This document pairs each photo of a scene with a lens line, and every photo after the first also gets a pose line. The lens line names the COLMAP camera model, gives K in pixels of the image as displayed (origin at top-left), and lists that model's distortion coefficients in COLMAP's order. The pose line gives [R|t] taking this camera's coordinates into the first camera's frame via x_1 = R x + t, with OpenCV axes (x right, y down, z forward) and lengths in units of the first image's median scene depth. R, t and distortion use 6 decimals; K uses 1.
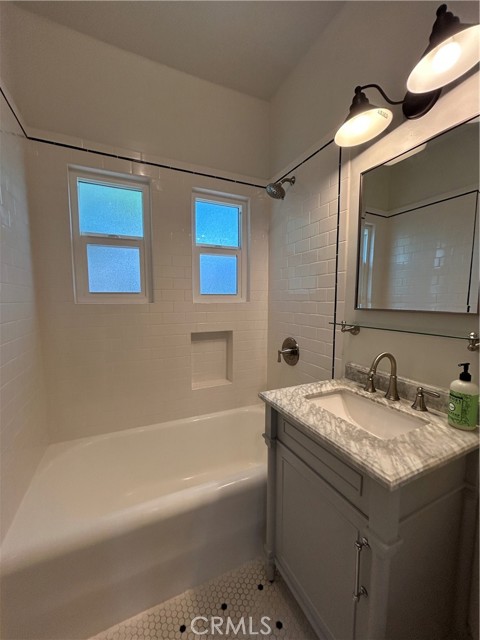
lens RADIAL K [[258.8, 0, 240.5], [0, 258.8, 321.5], [0, 0, 1]] dist [-0.000621, -0.000425]
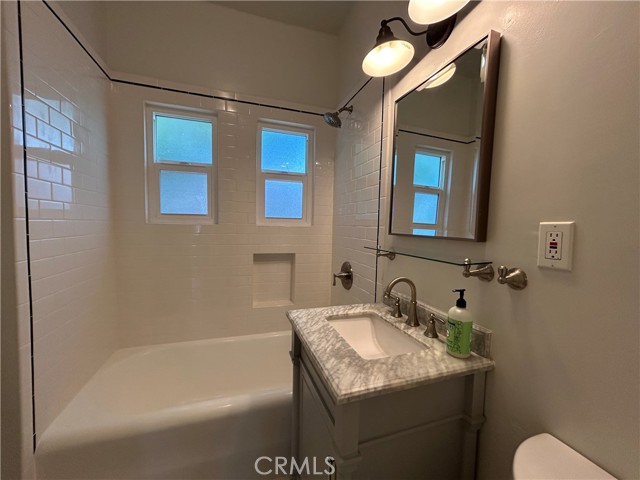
lens RADIAL K [[258.8, 0, 321.2], [0, 258.8, 239.9], [0, 0, 1]] dist [-0.000621, -0.000425]
pose [[0.993419, 0.029256, -0.110740, 0.247884], [-0.032596, 0.999063, -0.028468, 0.010347], [0.109803, 0.031891, 0.993442, -0.026054]]
